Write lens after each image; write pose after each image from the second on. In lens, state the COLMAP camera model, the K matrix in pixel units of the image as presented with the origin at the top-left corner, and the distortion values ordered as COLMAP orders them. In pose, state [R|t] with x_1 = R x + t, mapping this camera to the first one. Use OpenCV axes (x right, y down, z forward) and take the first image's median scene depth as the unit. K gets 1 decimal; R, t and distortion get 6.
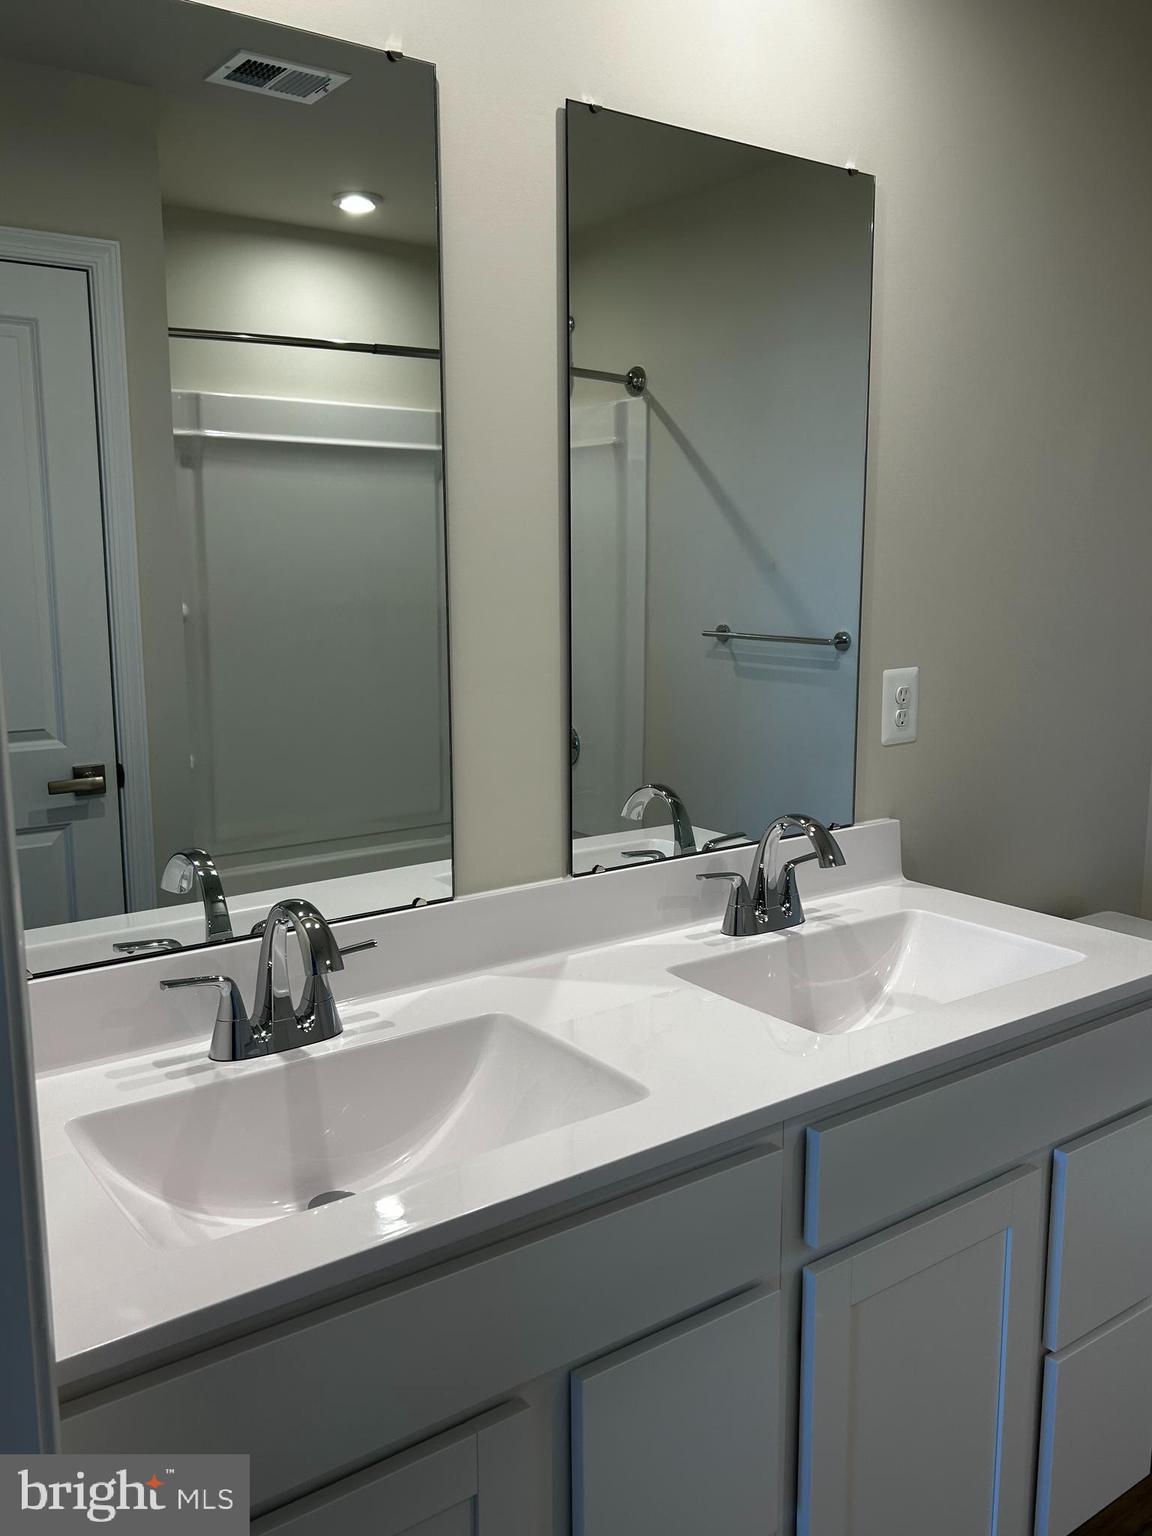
lens RADIAL K [[1289.8, 0, 572.2], [0, 1289.8, 706.2], [0, 0, 1]] dist [0.090441, -0.000994]
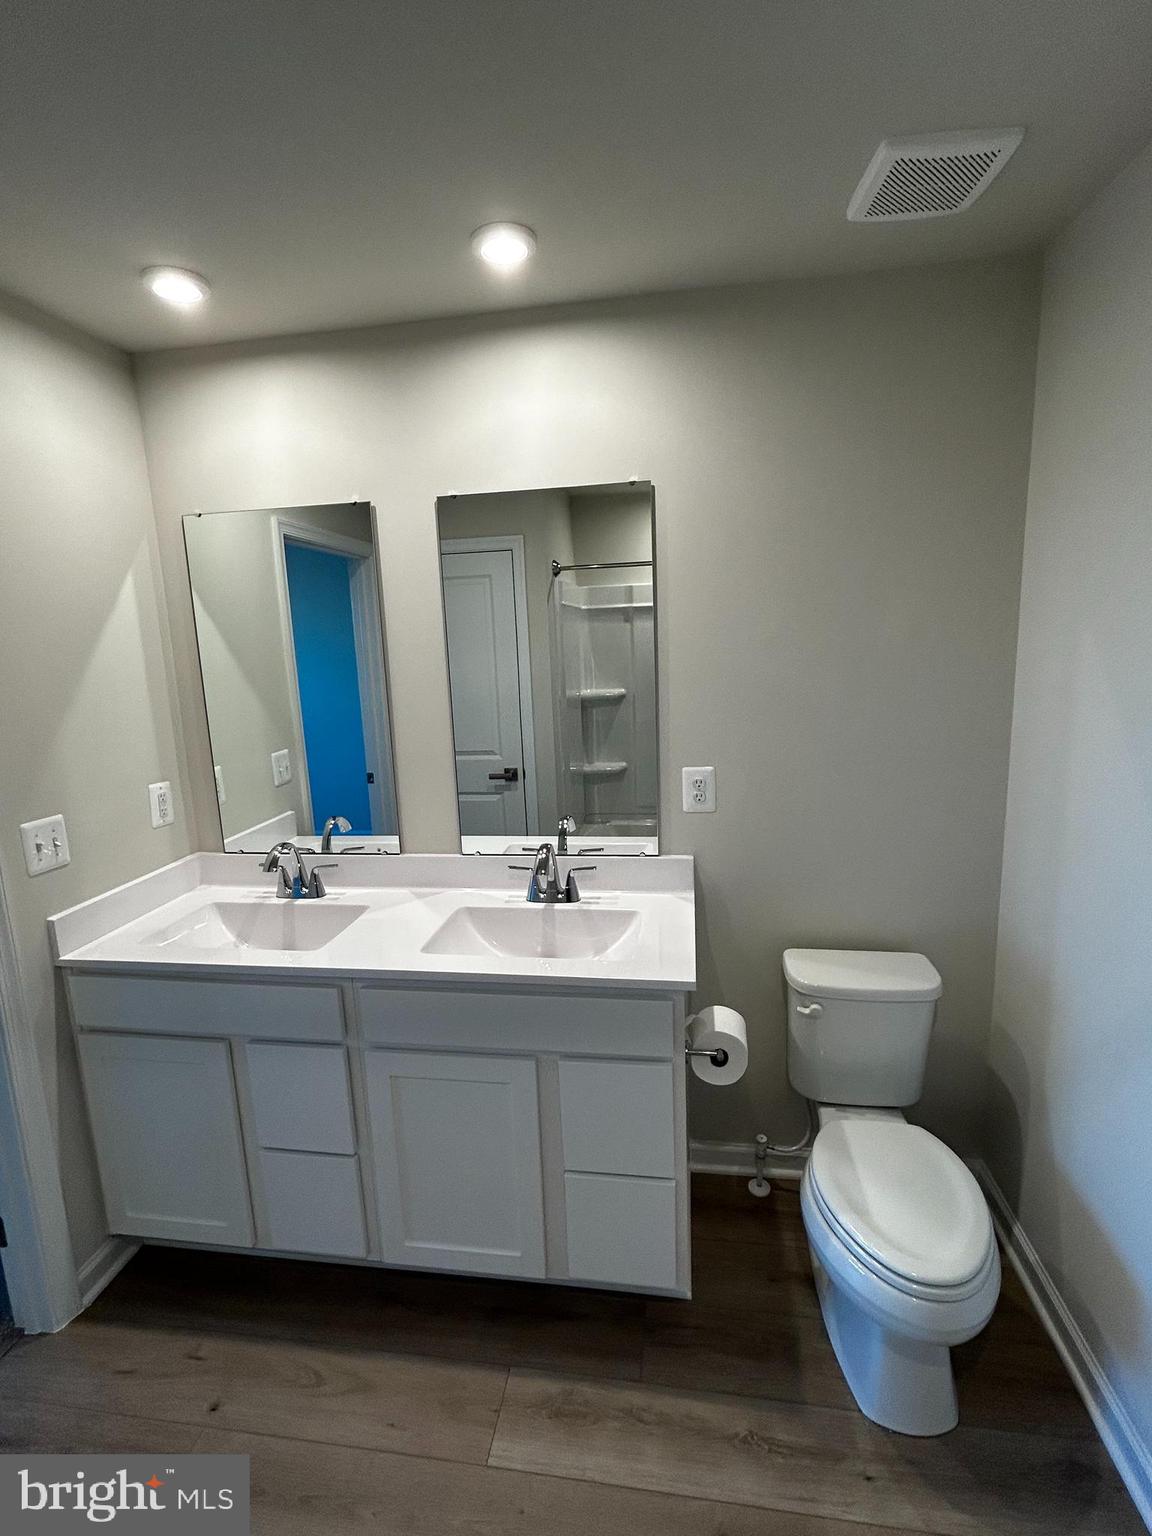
lens RADIAL K [[709.0, 0, 576.0], [0, 709.0, 768.0], [0, 0, 1]] dist [0.001378, 0.000064]
pose [[0.712062, 0.100058, -0.694951, 0.752189], [-0.045754, 0.994302, 0.096278, -0.104195], [0.700625, -0.036759, 0.712583, 0.259286]]
